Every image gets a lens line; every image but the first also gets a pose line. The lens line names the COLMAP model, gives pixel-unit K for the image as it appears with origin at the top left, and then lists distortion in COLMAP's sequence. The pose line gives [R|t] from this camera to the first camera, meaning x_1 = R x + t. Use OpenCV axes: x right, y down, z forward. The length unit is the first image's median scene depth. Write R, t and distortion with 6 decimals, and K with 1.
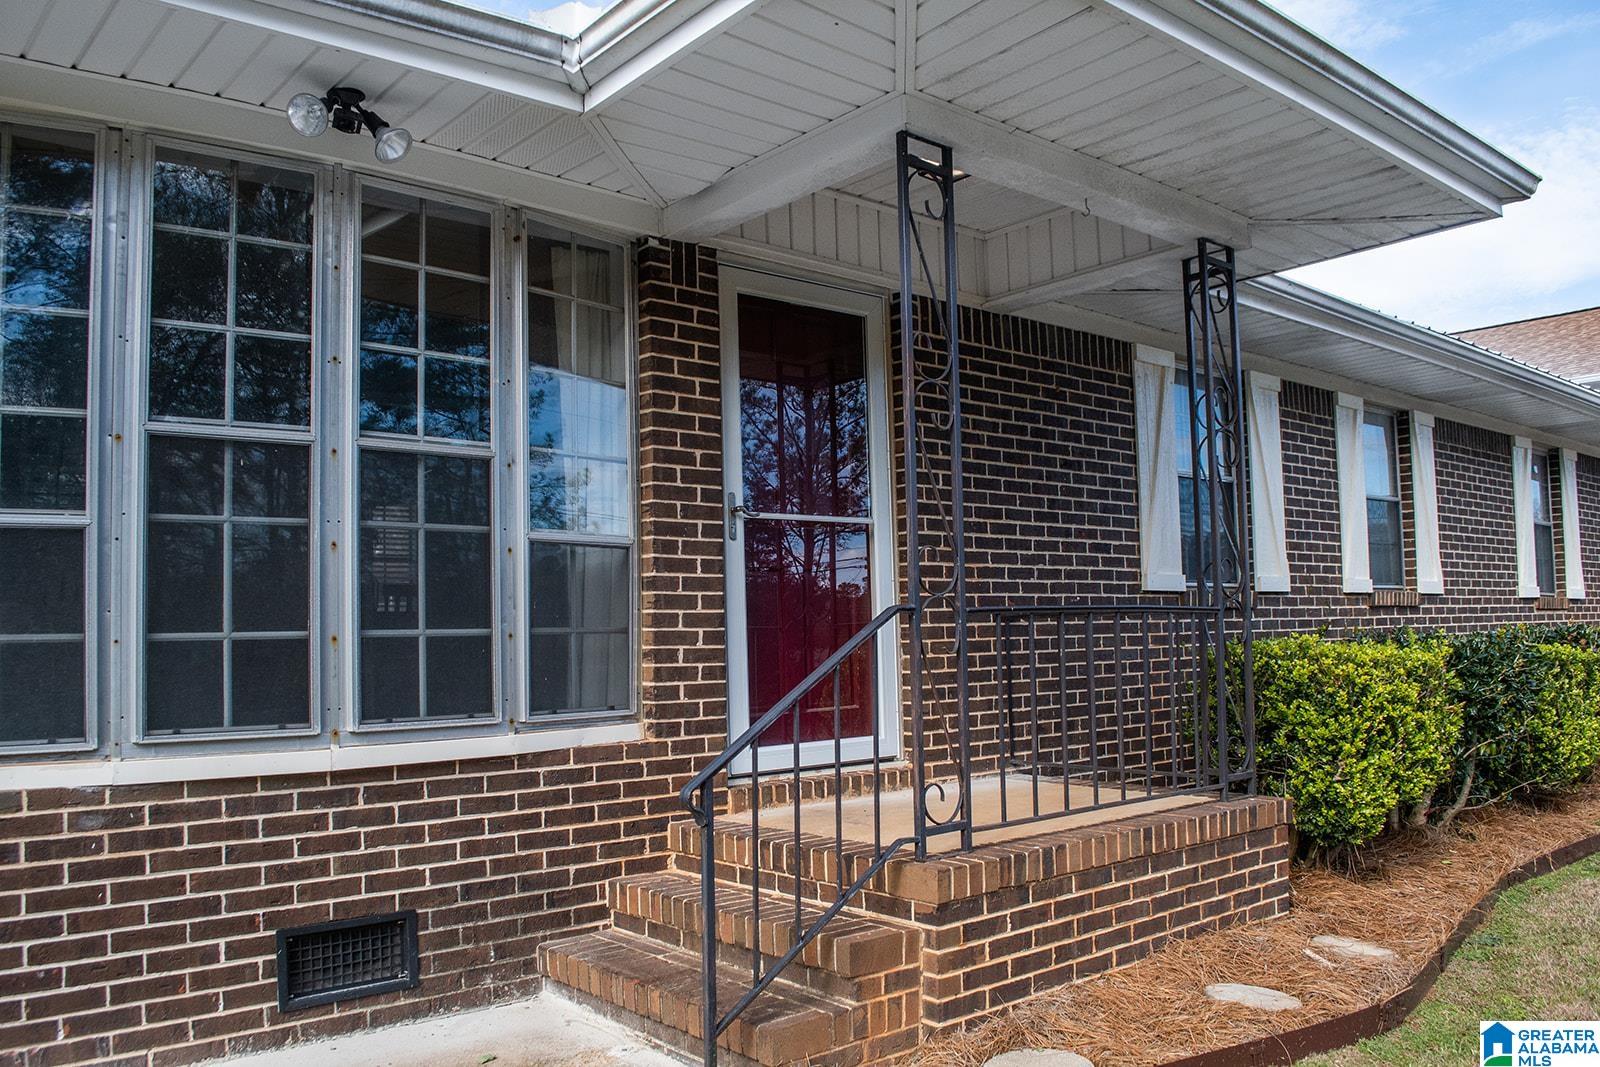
lens RADIAL K [[1253.0, 0, 773.7], [0, 1253.0, 571.8], [0, 0, 1]] dist [-0.092549, 0.020822]
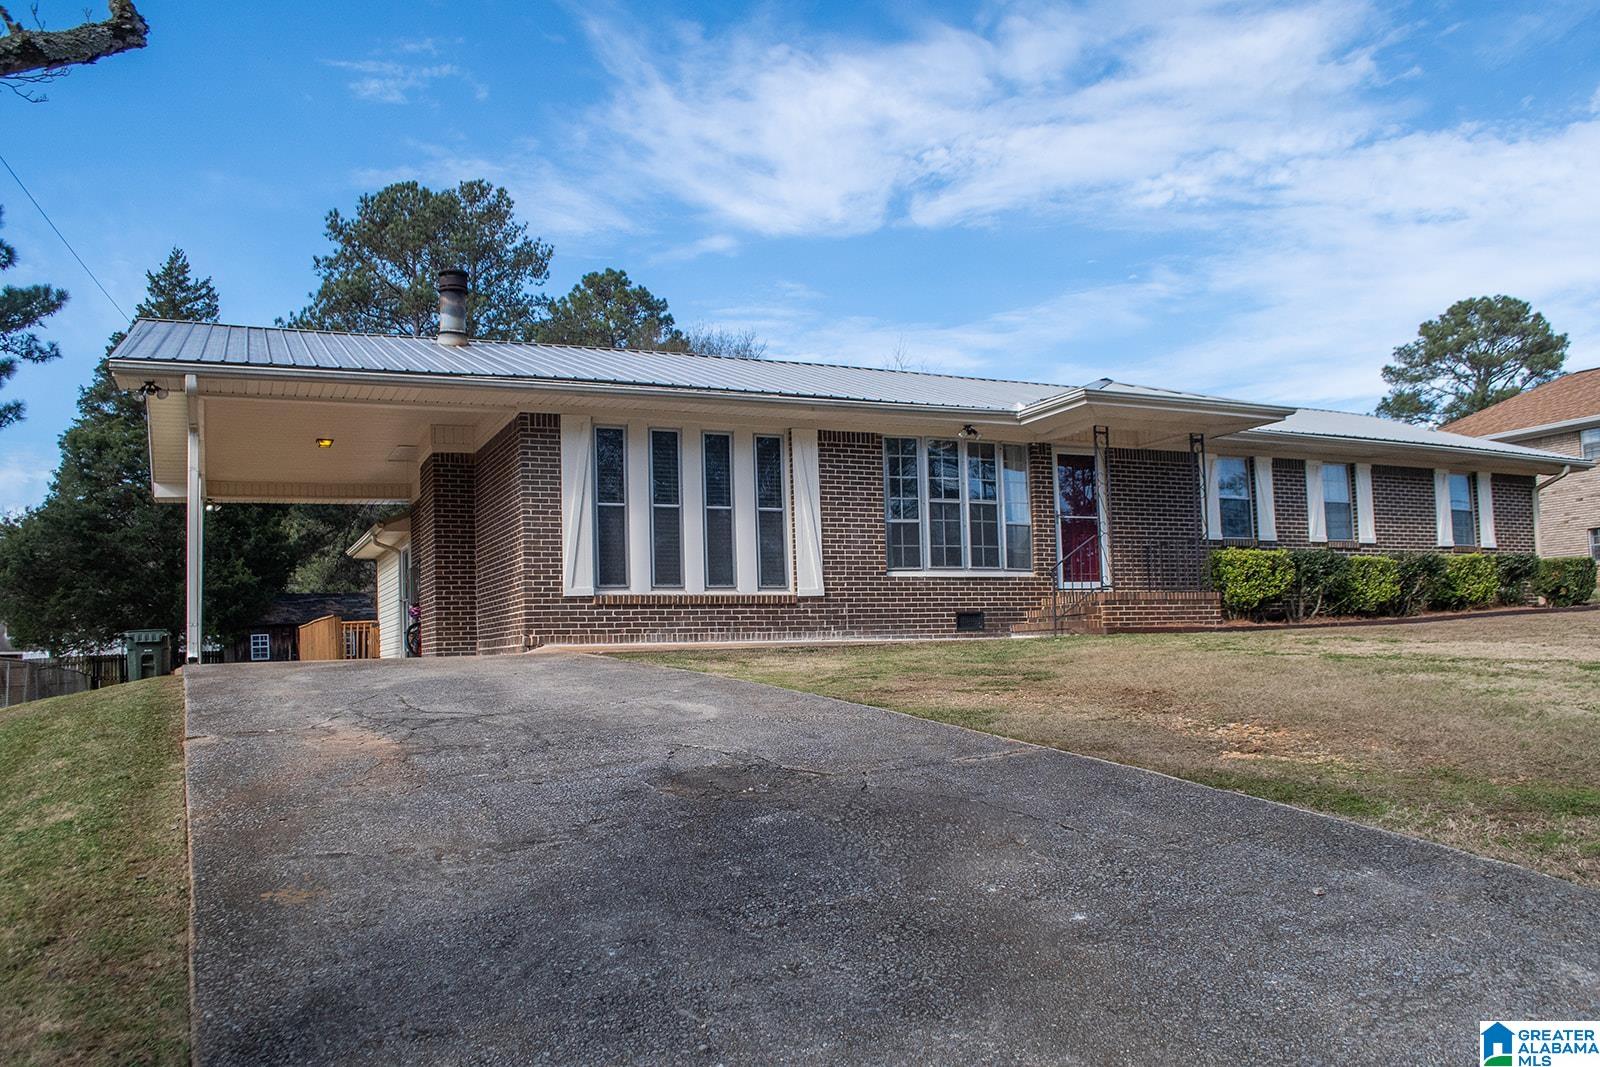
lens RADIAL K [[1253.0, 0, 765.8], [0, 1253.0, 599.3], [0, 0, 1]] dist [-0.092549, 0.020822]
pose [[0.966035, -0.020984, -0.257557, 0.078768], [0.022579, 0.999740, 0.003239, 0.167889], [0.257422, -0.008944, 0.966258, -2.792752]]
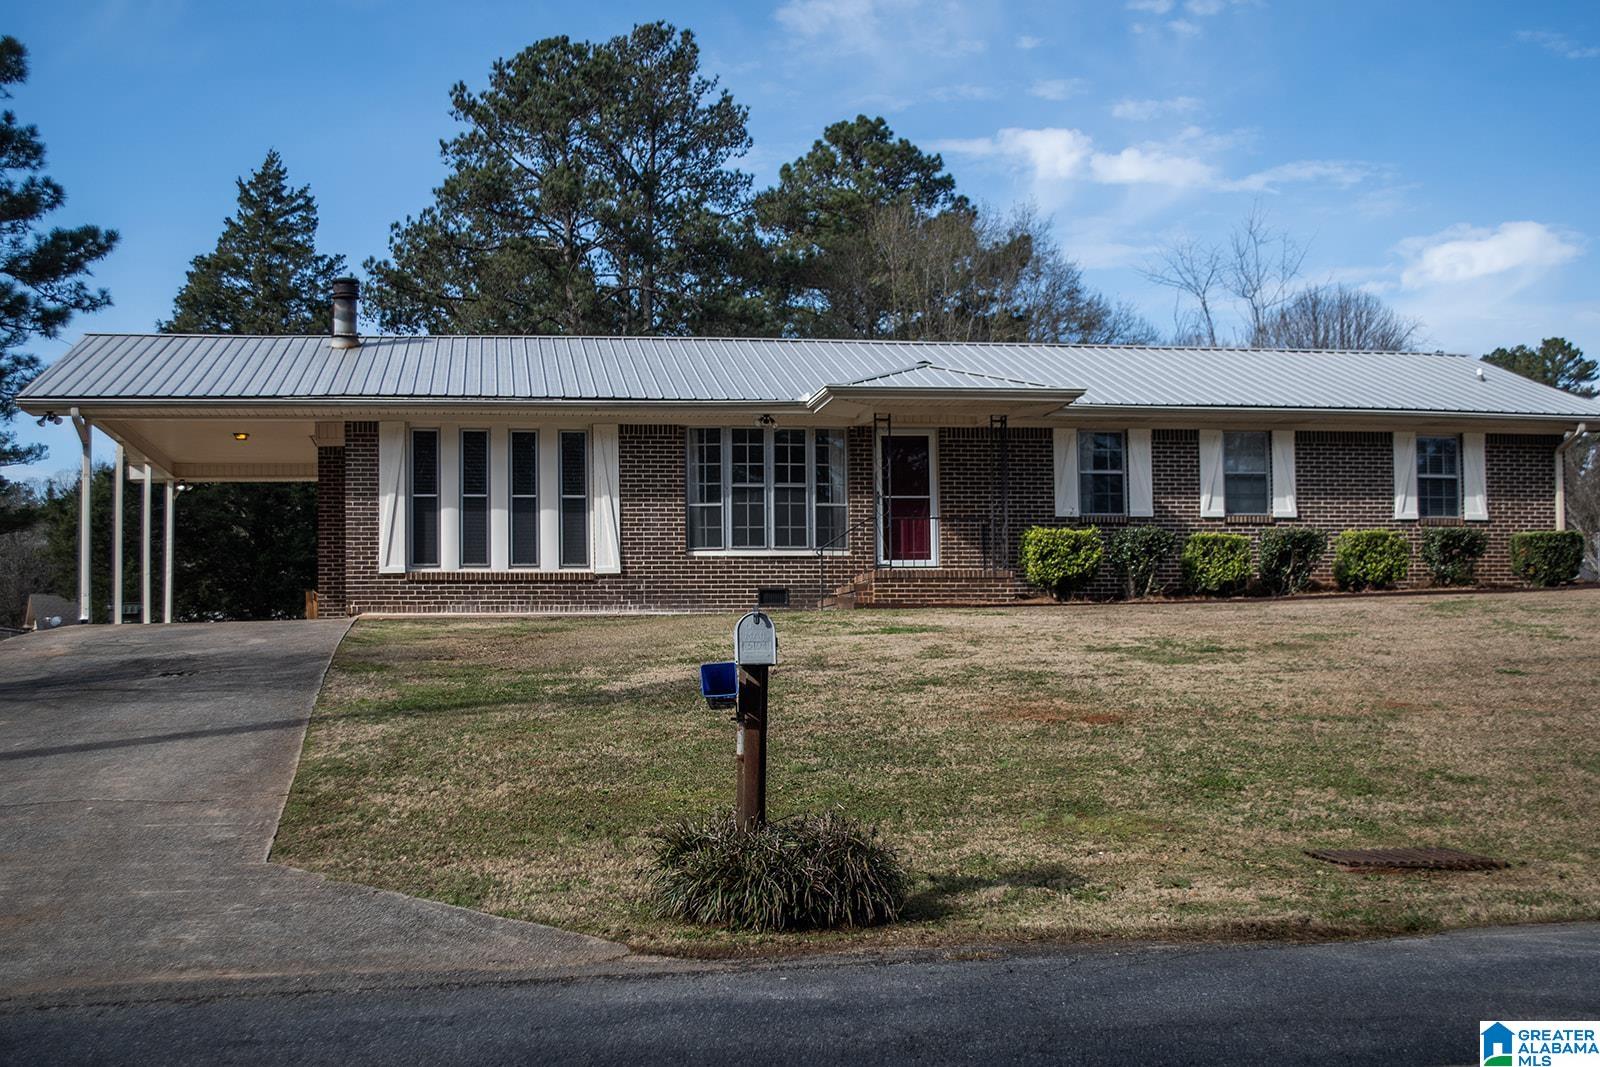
lens RADIAL K [[2003.3, 0, 777.5], [0, 2003.3, 607.7], [0, 0, 1]] dist [-0.056443, 0.000000]
pose [[0.865452, -0.009099, -0.500909, 2.802834], [0.019826, 0.999674, 0.016097, 0.188750], [0.500599, -0.023862, 0.865350, -4.493680]]
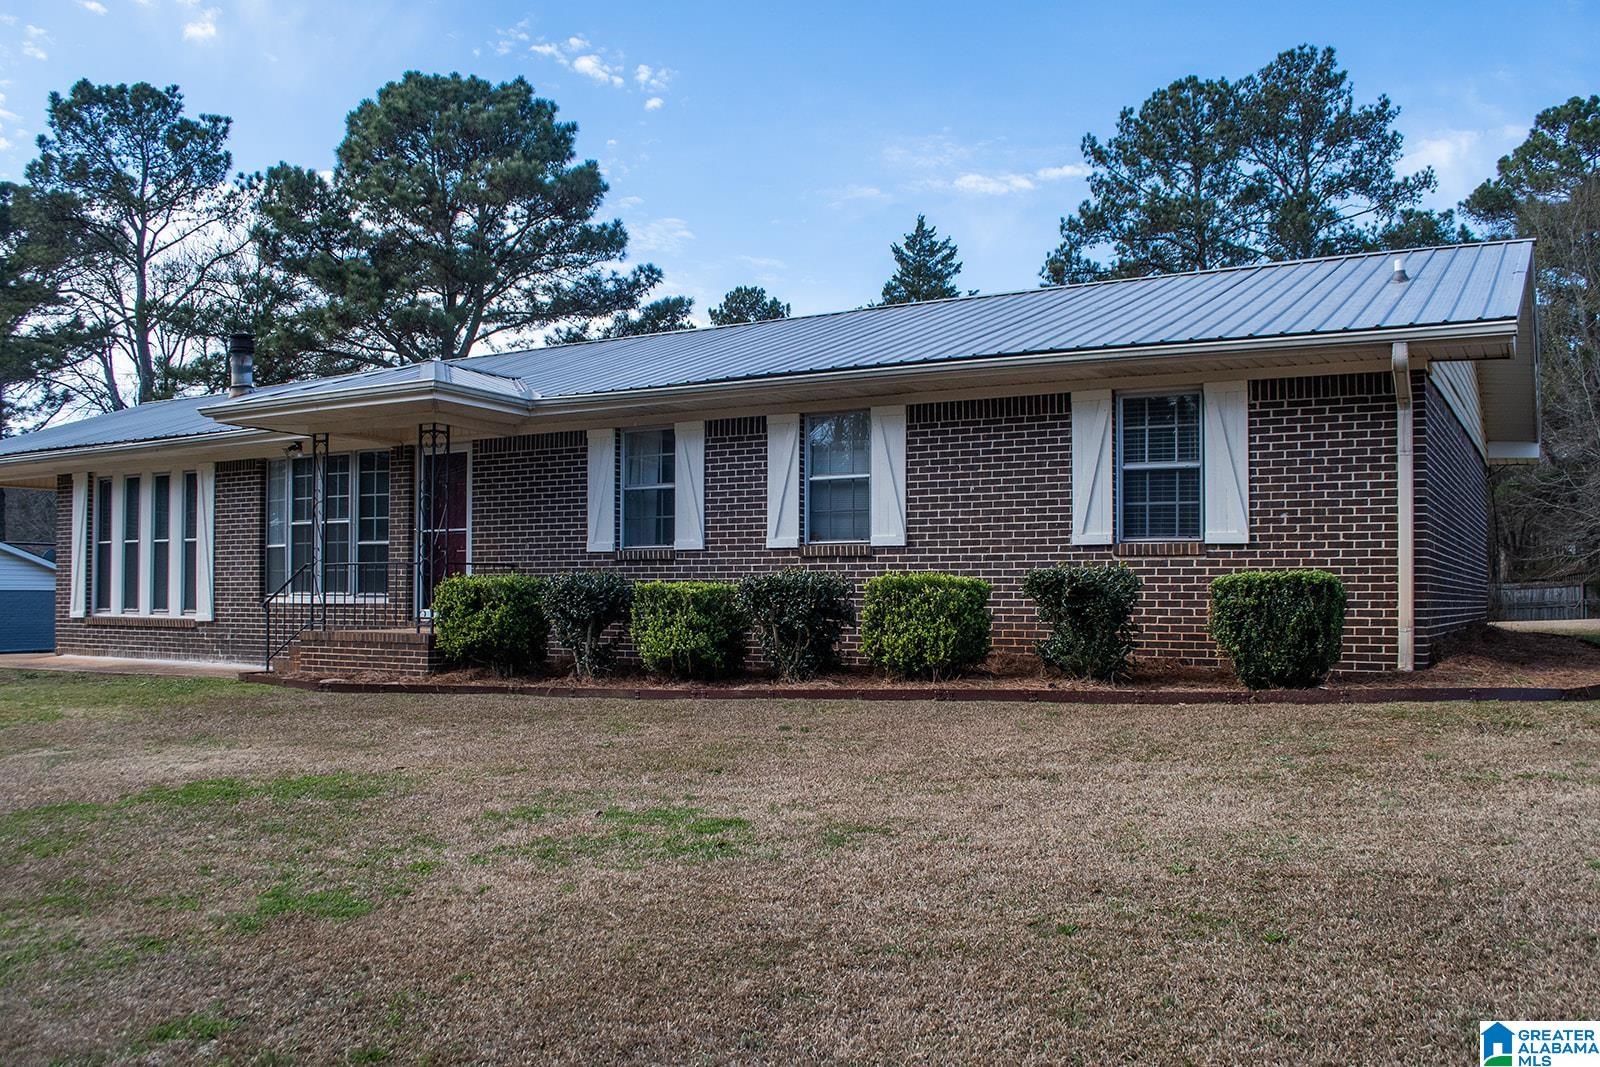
lens RADIAL K [[1359.4, 0, 804.4], [0, 1359.4, 550.6], [0, 0, 1]] dist [-0.089376, 0.020047]
pose [[0.347576, -0.013440, -0.937555, 3.483505], [0.037227, 0.999307, -0.000524, 0.038244], [0.936912, -0.034721, 0.347835, 0.773243]]
